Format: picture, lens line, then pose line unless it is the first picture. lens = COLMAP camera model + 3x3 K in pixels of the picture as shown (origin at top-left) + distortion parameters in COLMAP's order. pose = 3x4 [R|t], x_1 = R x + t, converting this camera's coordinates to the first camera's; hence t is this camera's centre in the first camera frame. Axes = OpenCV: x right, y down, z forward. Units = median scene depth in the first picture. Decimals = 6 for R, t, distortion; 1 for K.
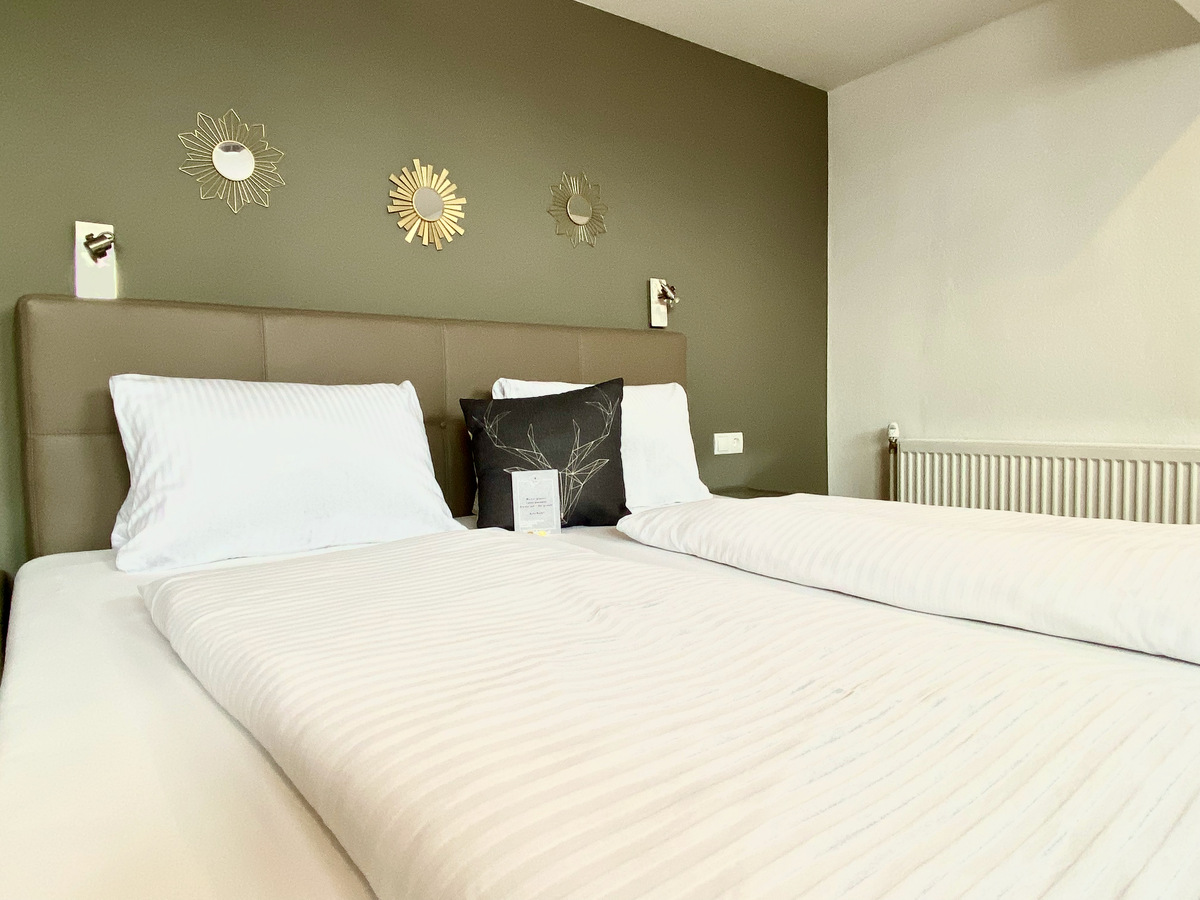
lens RADIAL K [[725.8, 0, 600.0], [0, 725.8, 450.0], [0, 0, 1]] dist [0.047860, -0.000454]
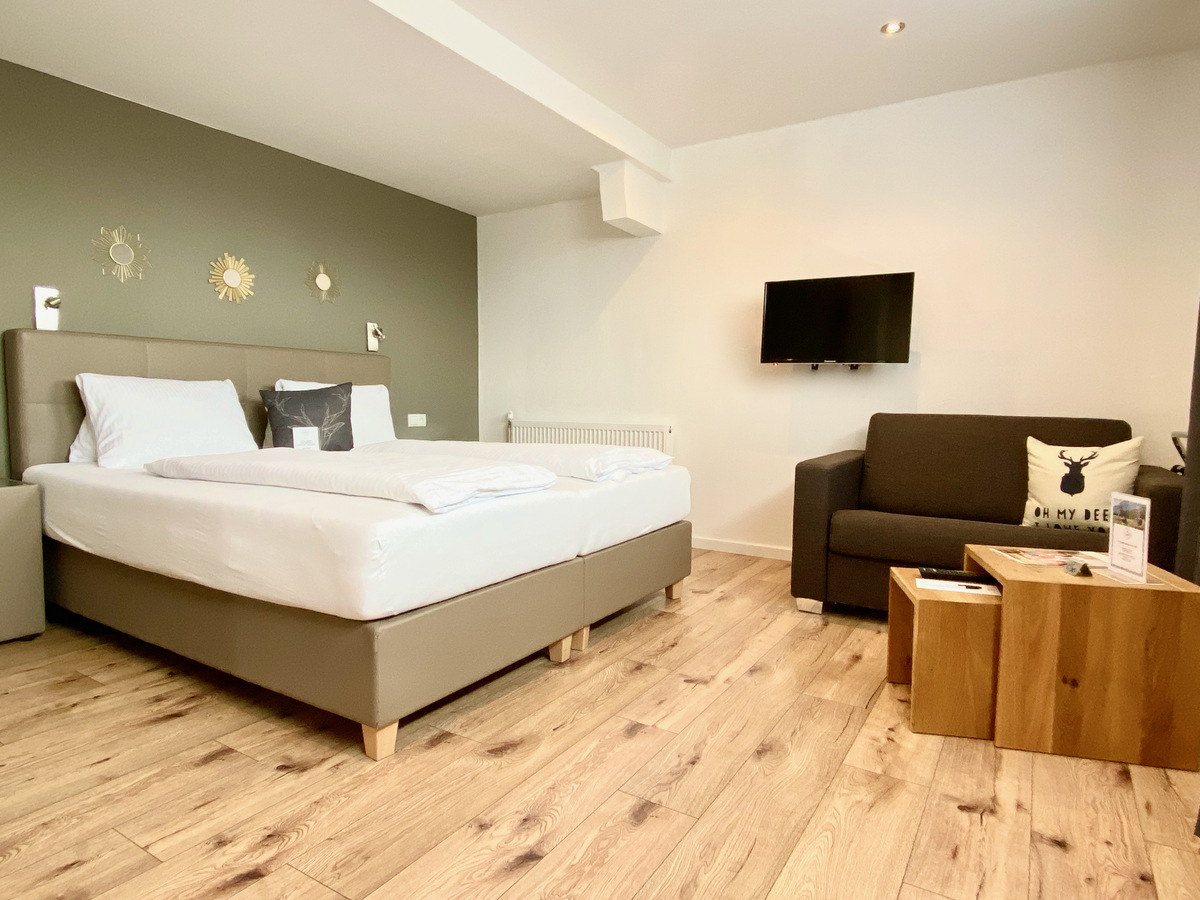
lens RADIAL K [[670.2, 0, 600.0], [0, 670.2, 450.0], [0, 0, 1]] dist [0.003118, -0.000602]
pose [[0.922455, -0.002087, 0.386098, -0.049217], [-0.002858, 0.999921, 0.012232, 0.059640], [-0.386094, -0.012387, 0.922376, -0.920415]]
